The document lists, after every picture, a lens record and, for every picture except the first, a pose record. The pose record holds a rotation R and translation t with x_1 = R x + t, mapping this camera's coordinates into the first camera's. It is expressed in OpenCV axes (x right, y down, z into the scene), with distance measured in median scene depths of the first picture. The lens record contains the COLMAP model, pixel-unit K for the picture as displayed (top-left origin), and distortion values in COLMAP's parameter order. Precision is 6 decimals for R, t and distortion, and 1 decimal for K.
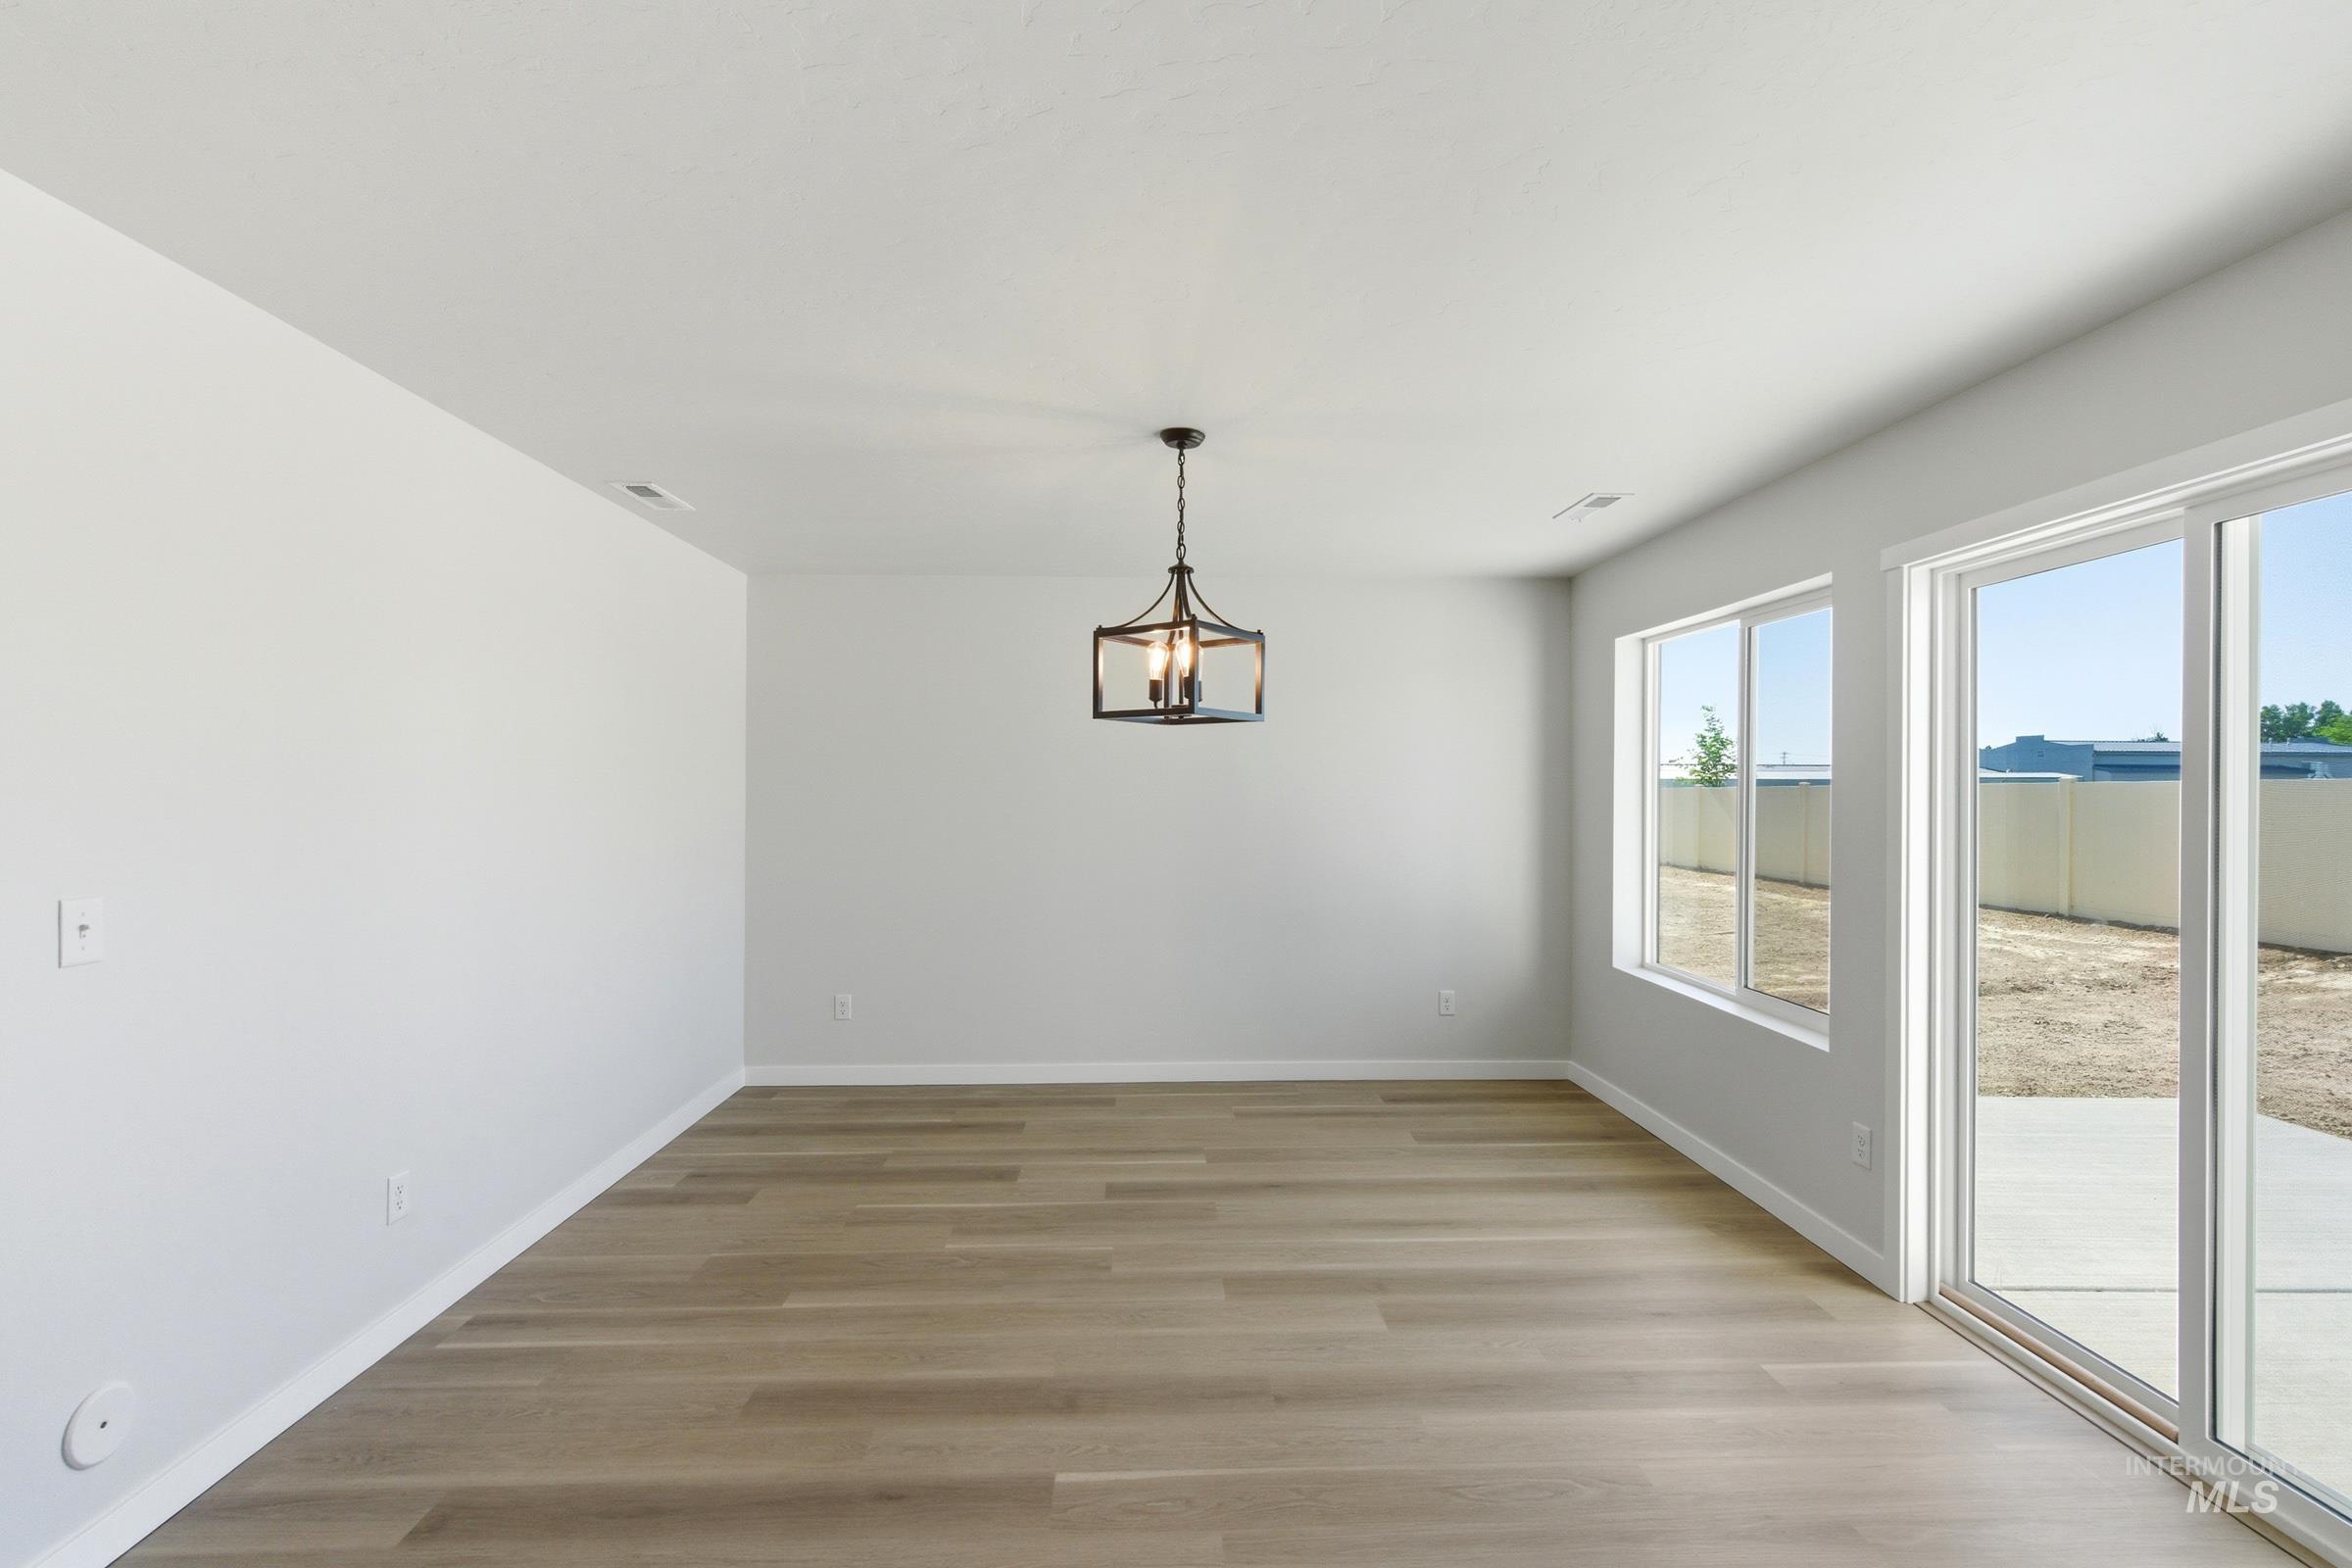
lens RADIAL K [[1058.7, 0, 1173.5], [0, 1058.7, 791.1], [0, 0, 1]] dist [0.000970, -0.000762]
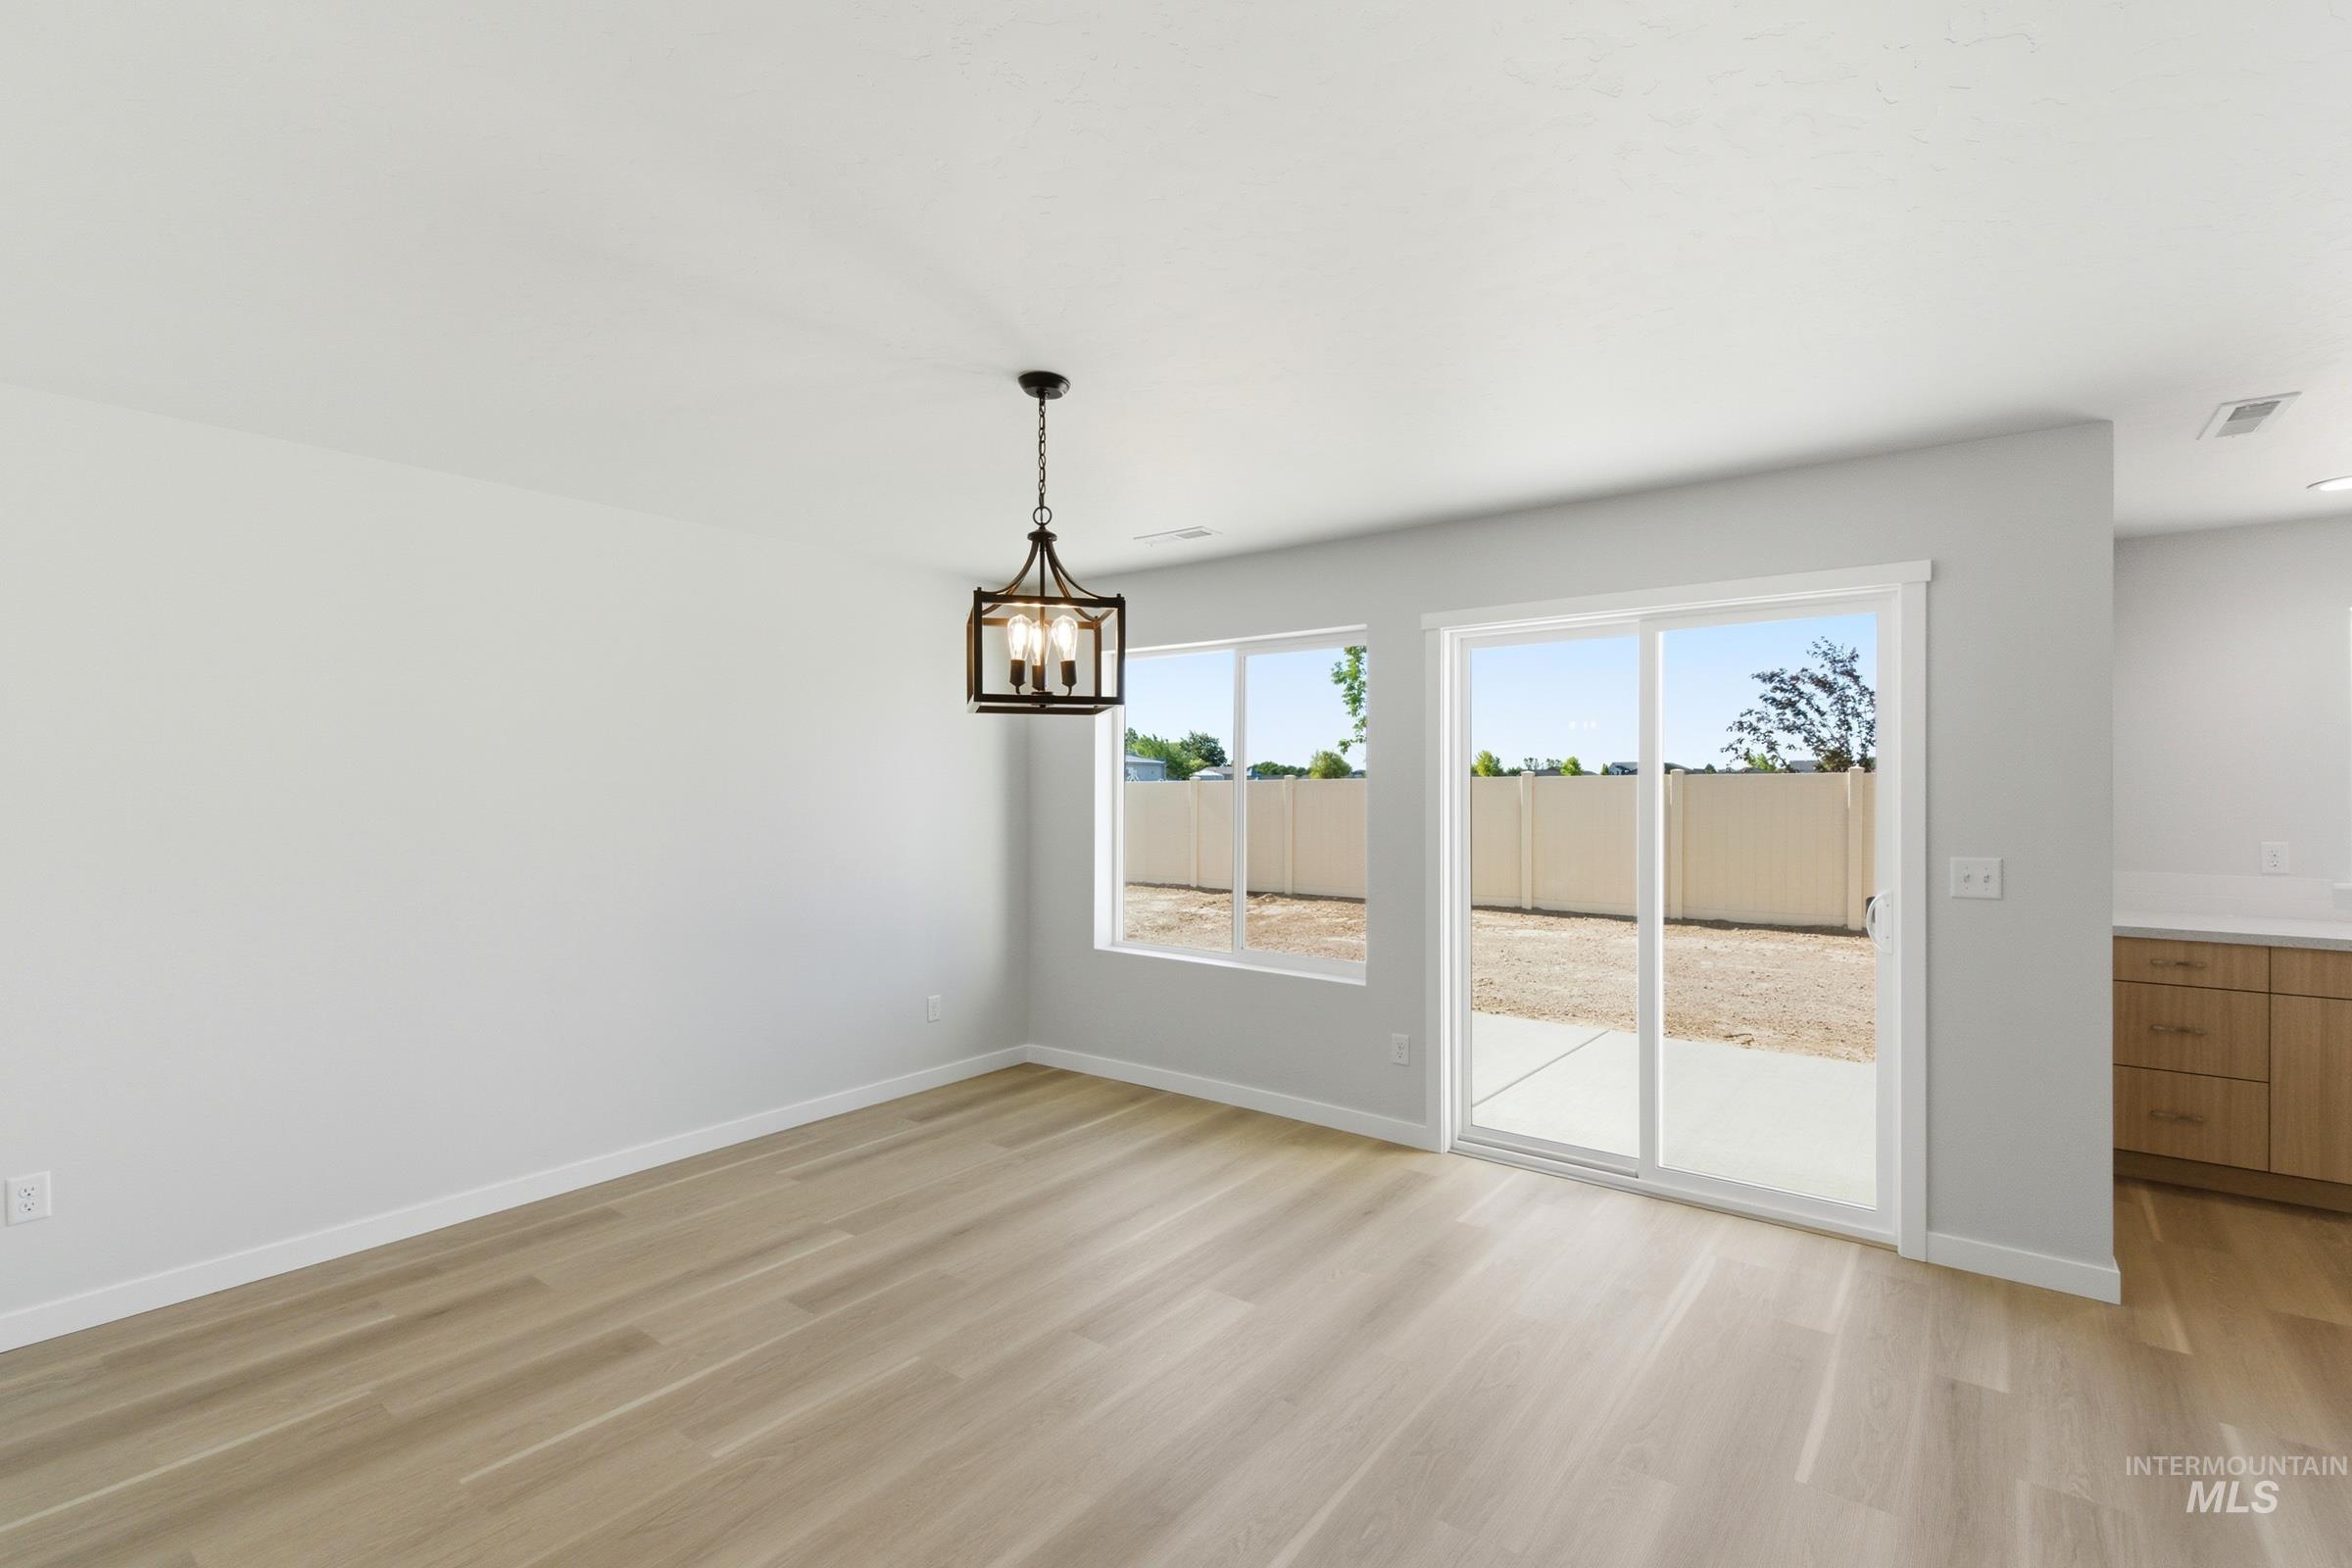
lens RADIAL K [[1058.7, 0, 1185.4], [0, 1058.7, 796.9], [0, 0, 1]] dist [0.000970, -0.000762]
pose [[0.638066, -0.007525, 0.769945, -0.485307], [0.002725, 0.999968, 0.007514, -0.000996], [-0.769977, -0.002696, 0.638066, 0.292383]]
